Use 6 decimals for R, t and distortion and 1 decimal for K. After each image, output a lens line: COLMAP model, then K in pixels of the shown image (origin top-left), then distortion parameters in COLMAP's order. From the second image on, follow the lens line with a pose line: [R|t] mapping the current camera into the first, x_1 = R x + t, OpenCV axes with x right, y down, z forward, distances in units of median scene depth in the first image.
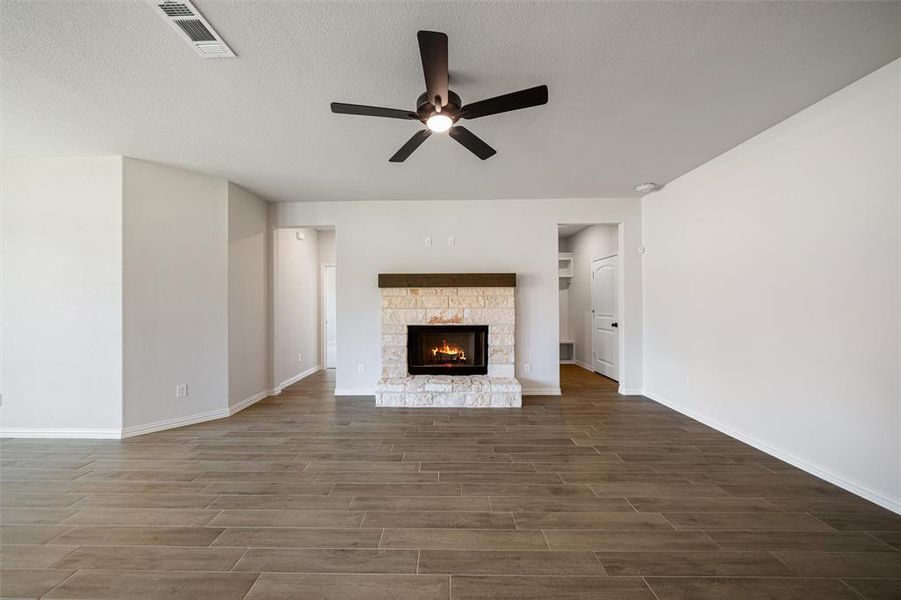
lens RADIAL K [[314.7, 0, 444.9], [0, 314.7, 303.6], [0, 0, 1]] dist [-0.000514, -0.000104]
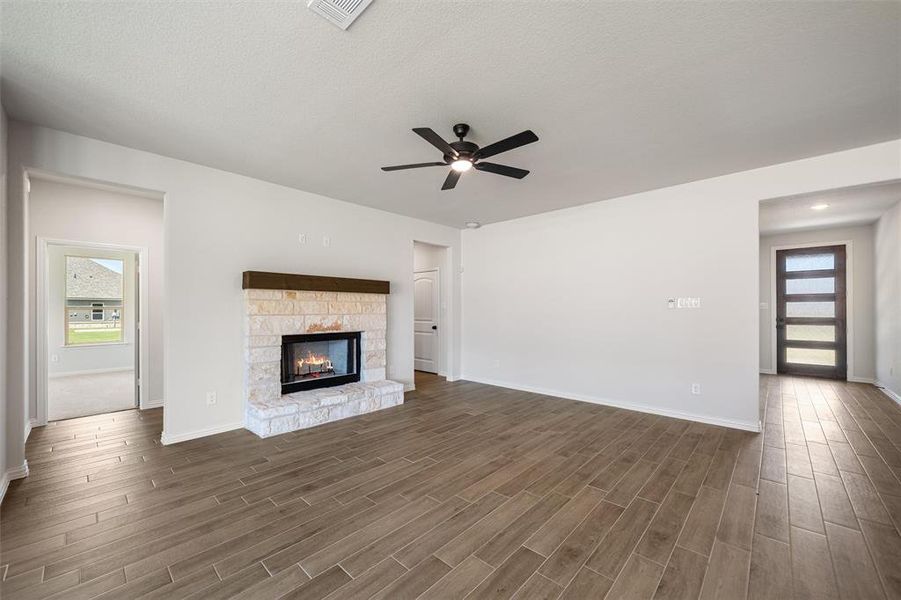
lens RADIAL K [[356.9, 0, 445.2], [0, 356.9, 309.4], [0, 0, 1]] dist [0.001748, 0.000088]
pose [[0.668938, 0.004987, 0.743302, -0.538320], [-0.004131, 0.999987, -0.002991, 0.001637], [-0.743307, -0.001069, 0.668950, 0.047841]]
